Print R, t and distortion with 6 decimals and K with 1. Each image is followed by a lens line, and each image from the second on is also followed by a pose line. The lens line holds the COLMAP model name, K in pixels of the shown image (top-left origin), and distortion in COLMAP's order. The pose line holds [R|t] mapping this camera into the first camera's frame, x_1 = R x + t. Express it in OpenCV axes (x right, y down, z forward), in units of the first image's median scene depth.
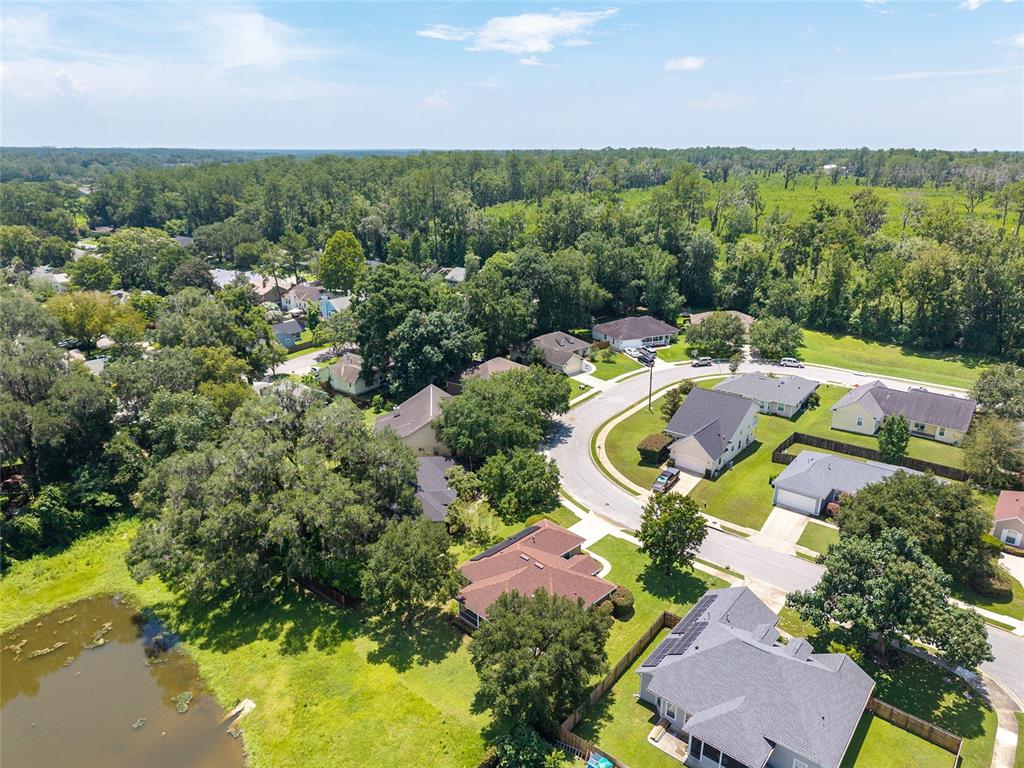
lens RADIAL K [[700.8, 0, 512.0], [0, 700.8, 384.0], [0, 0, 1]] dist [0.045638, -0.044090]
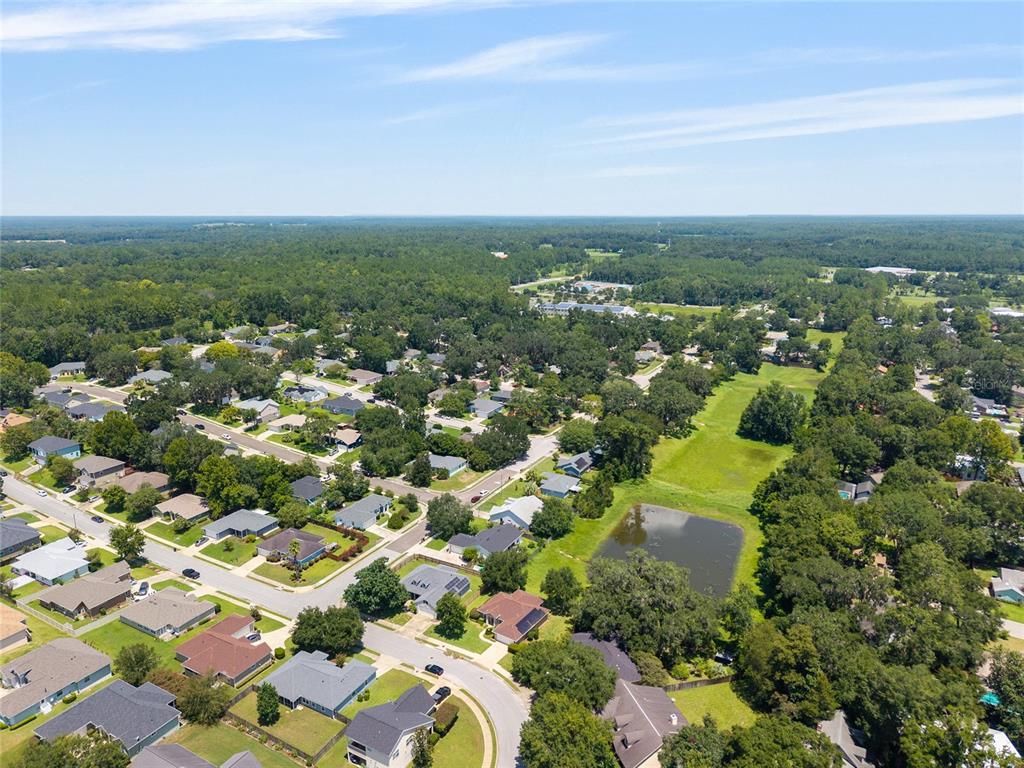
lens RADIAL K [[700.8, 0, 512.0], [0, 700.8, 384.0], [0, 0, 1]] dist [0.045638, -0.044090]
pose [[-0.979668, 0.055518, -0.192789, 0.369055], [-0.057241, 0.843657, 0.533822, -1.239473], [0.192284, 0.534004, -0.823327, 2.036907]]
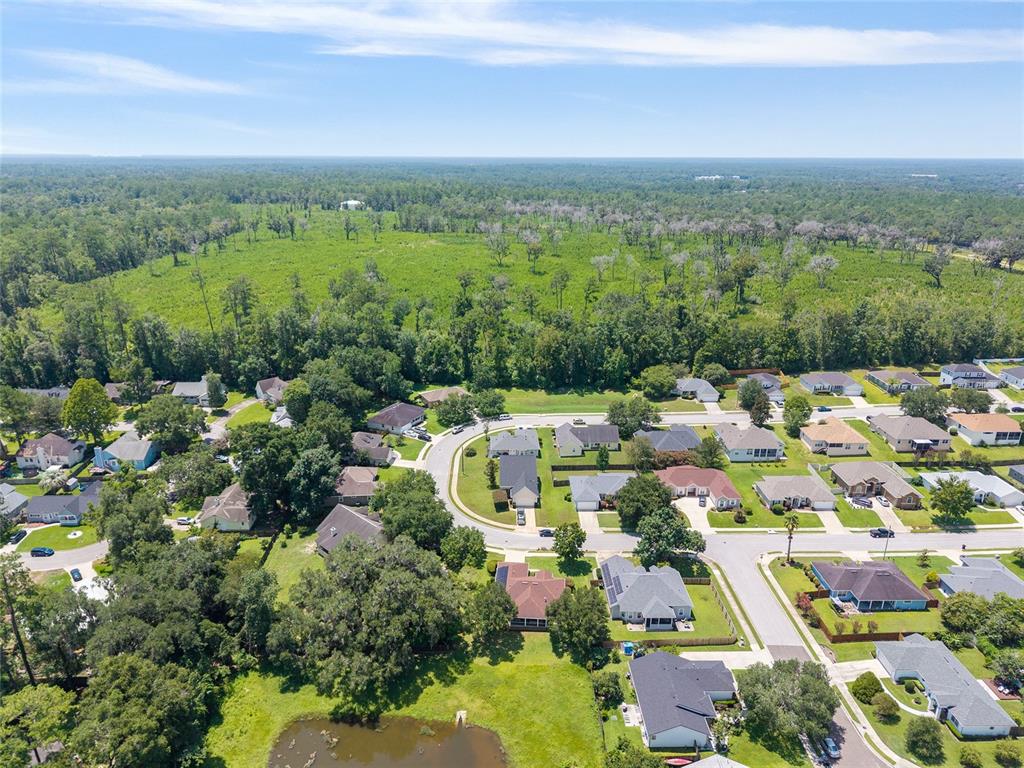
lens RADIAL K [[700.8, 0, 512.0], [0, 700.8, 384.0], [0, 0, 1]] dist [0.045638, -0.044090]
pose [[0.756479, -0.210550, 0.619200, -0.889315], [0.204384, 0.975451, 0.081991, -0.365099], [-0.621262, 0.064530, 0.780941, -0.411816]]
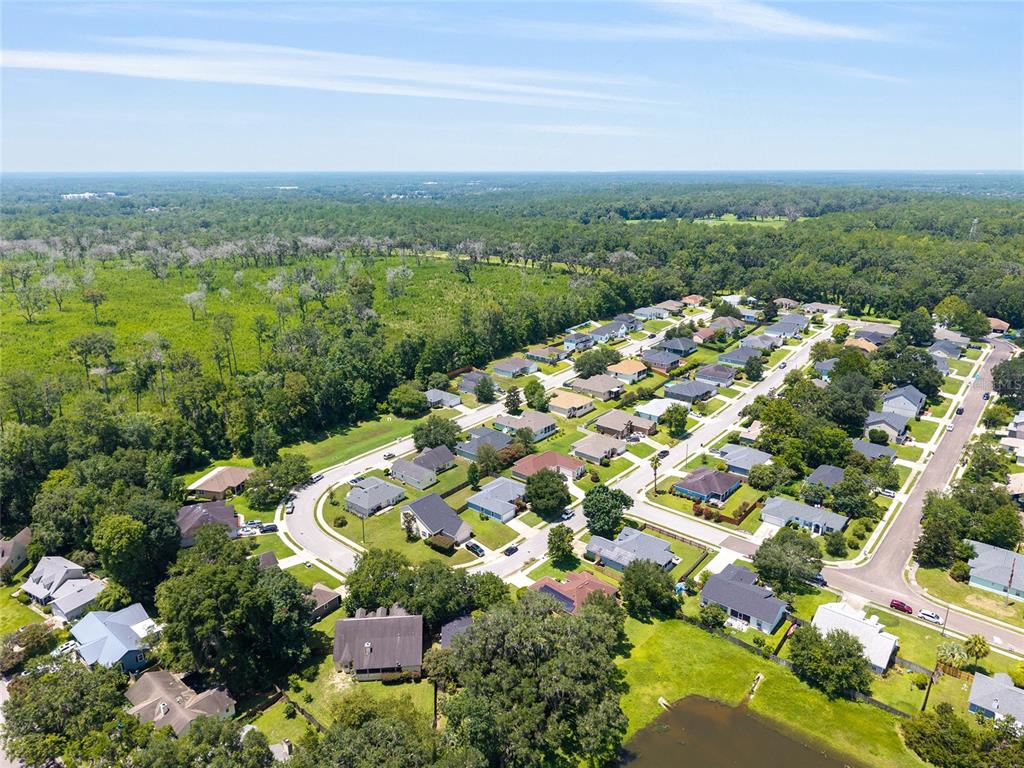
lens RADIAL K [[700.8, 0, 512.0], [0, 700.8, 384.0], [0, 0, 1]] dist [0.045638, -0.044090]
pose [[-0.003705, -0.299688, 0.954030, -1.456728], [0.312764, 0.905825, 0.285760, -0.771851], [-0.949824, 0.299445, 0.090375, 0.687655]]
